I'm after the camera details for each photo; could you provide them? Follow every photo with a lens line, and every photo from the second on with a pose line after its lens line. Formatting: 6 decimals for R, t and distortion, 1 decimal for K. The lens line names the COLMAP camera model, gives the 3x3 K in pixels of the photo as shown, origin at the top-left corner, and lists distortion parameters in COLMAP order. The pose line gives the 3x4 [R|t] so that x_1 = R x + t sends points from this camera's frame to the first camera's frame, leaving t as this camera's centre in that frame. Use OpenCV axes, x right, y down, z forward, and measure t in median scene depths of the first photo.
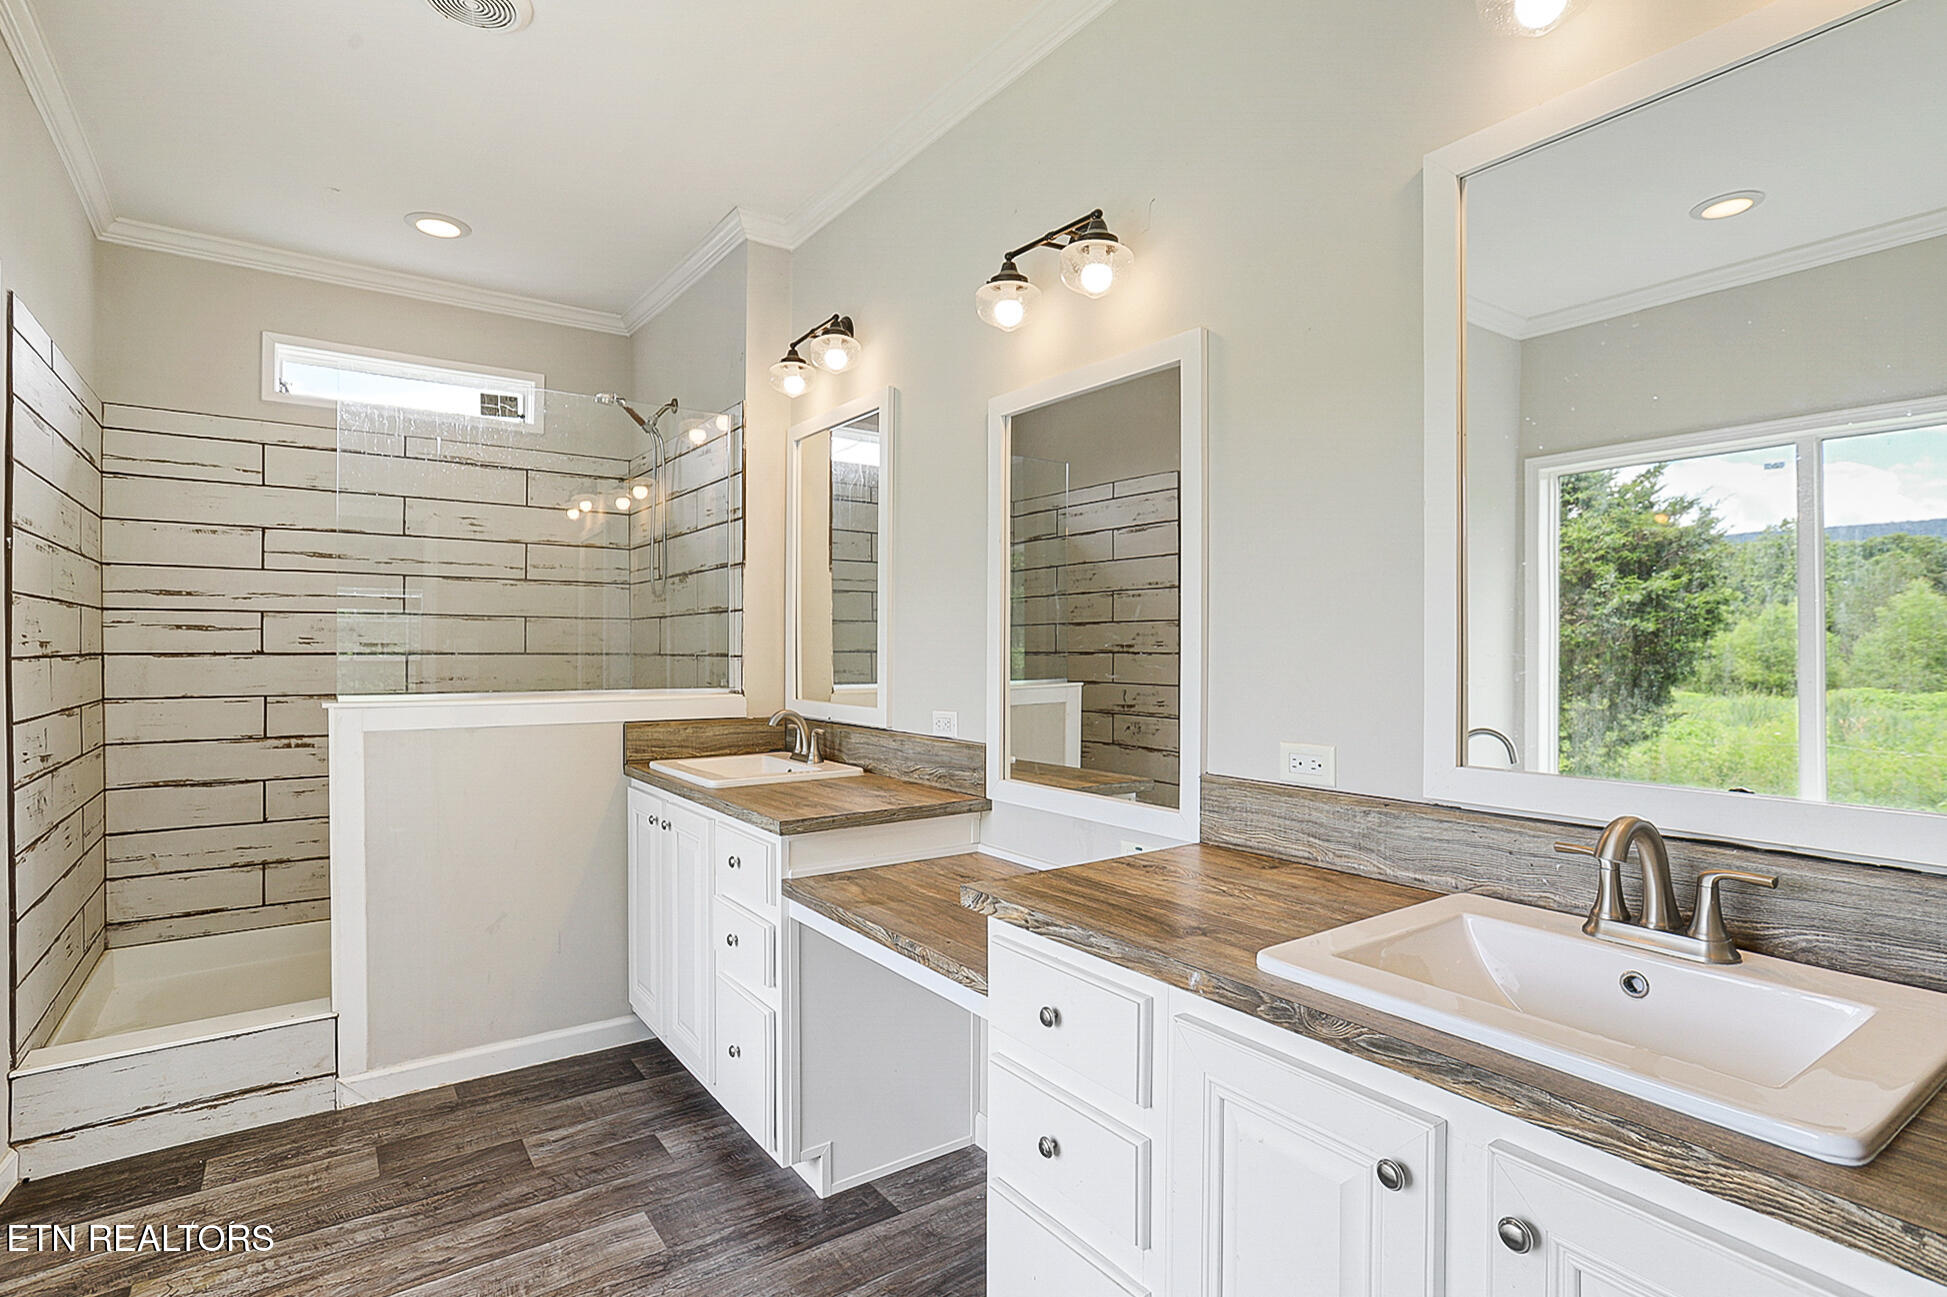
lens RADIAL K [[972.5, 0, 973.7], [0, 972.5, 643.4], [0, 0, 1]] dist [-0.040259, 0.027640]
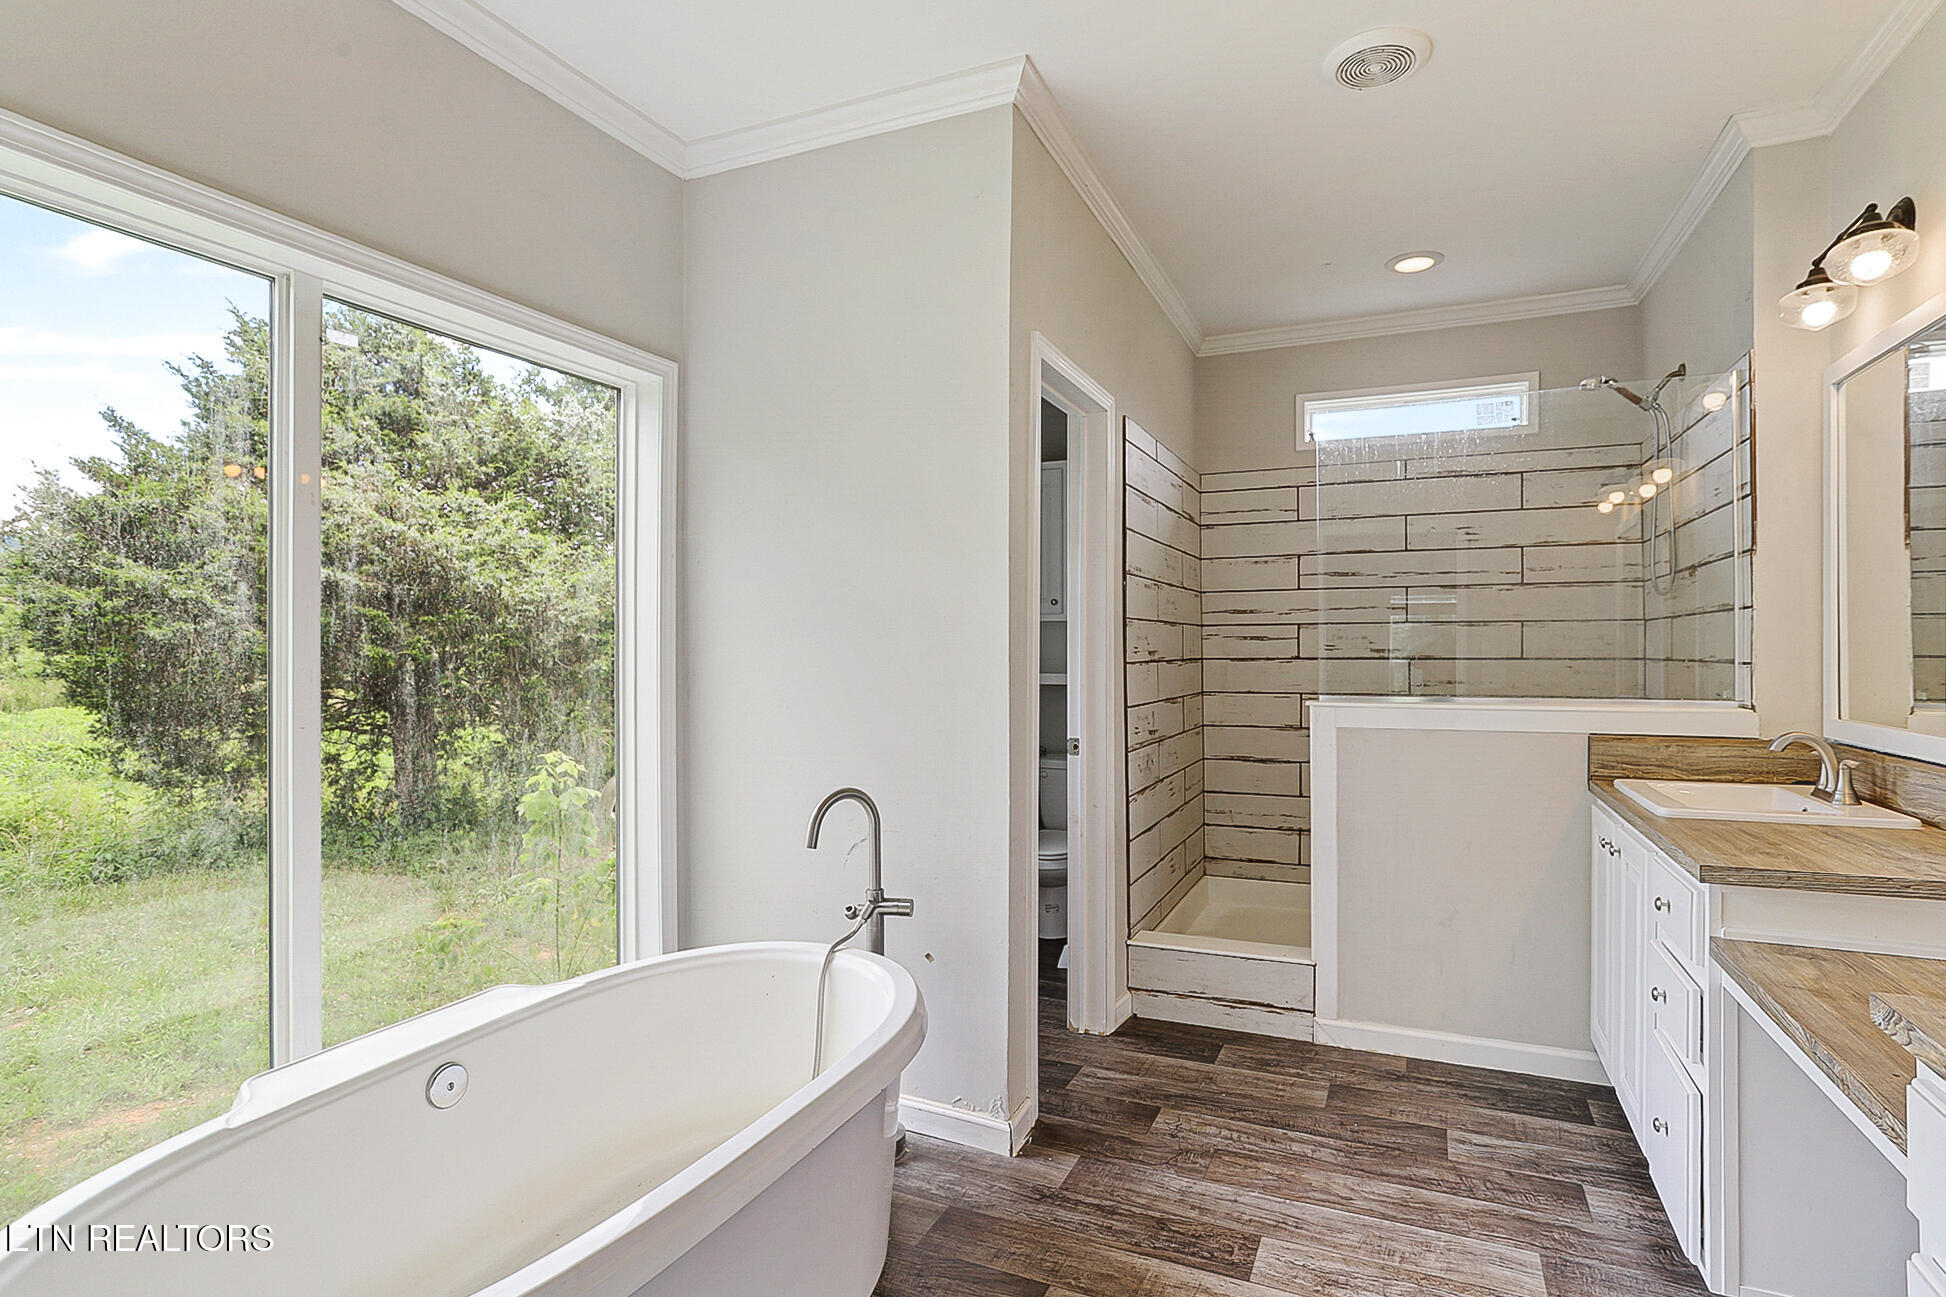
lens RADIAL K [[972.0, 0, 1005.8], [0, 972.0, 648.5], [0, 0, 1]] dist [-0.040259, 0.027640]
pose [[0.516178, -0.006478, -0.856457, 0.144355], [0.009932, 0.999949, -0.001578, -0.004622], [0.856424, -0.007691, 0.516216, 0.050810]]
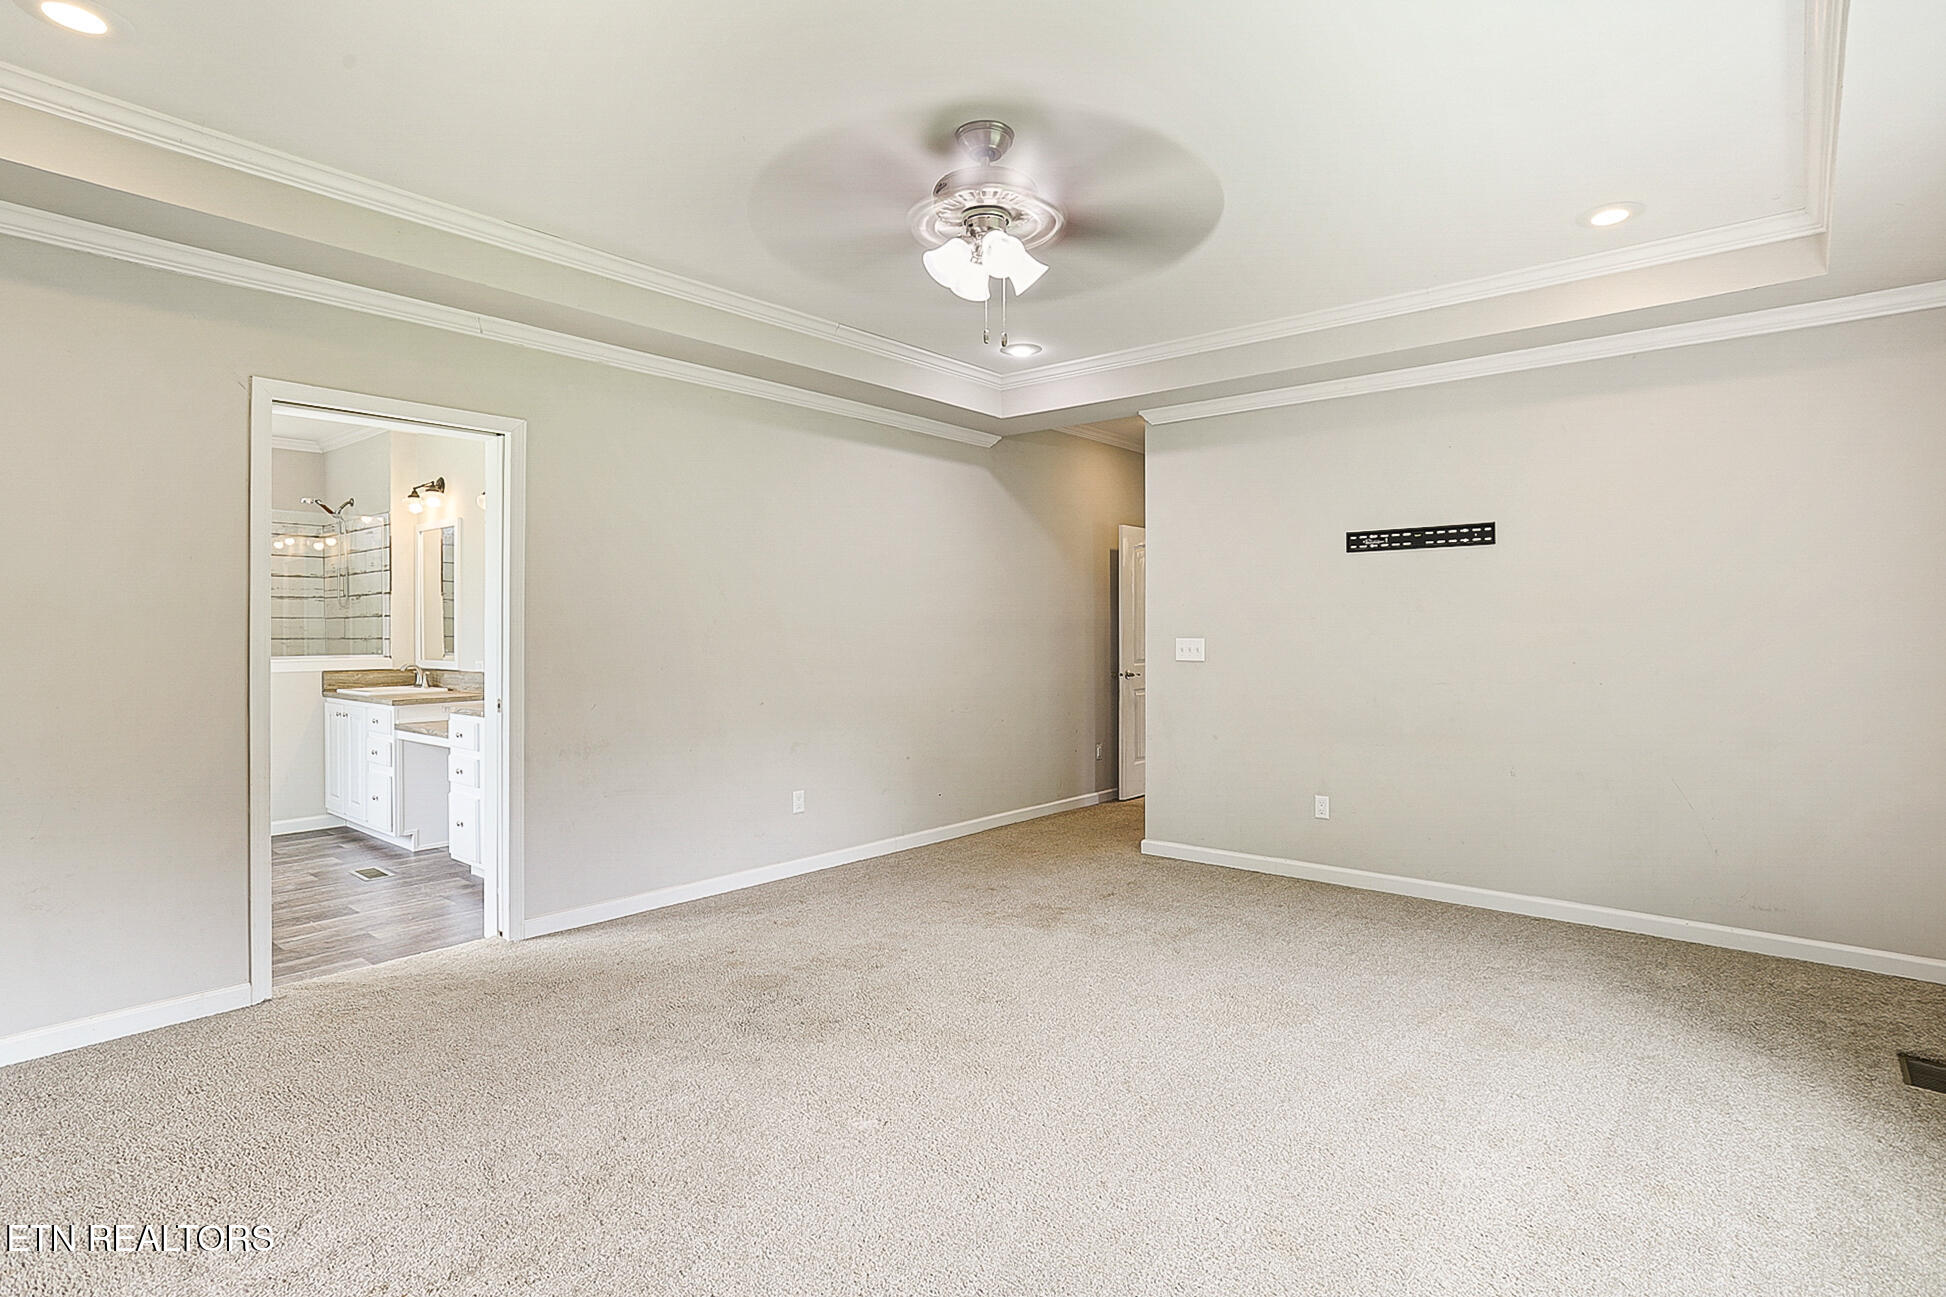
lens RADIAL K [[972.0, 0, 1032.2], [0, 972.0, 631.1], [0, 0, 1]] dist [-0.040259, 0.027640]
pose [[0.955749, -0.002391, 0.294173, 0.509750], [-0.000248, 0.999960, 0.008935, -0.024293], [-0.294183, -0.008613, 0.955710, -1.471210]]
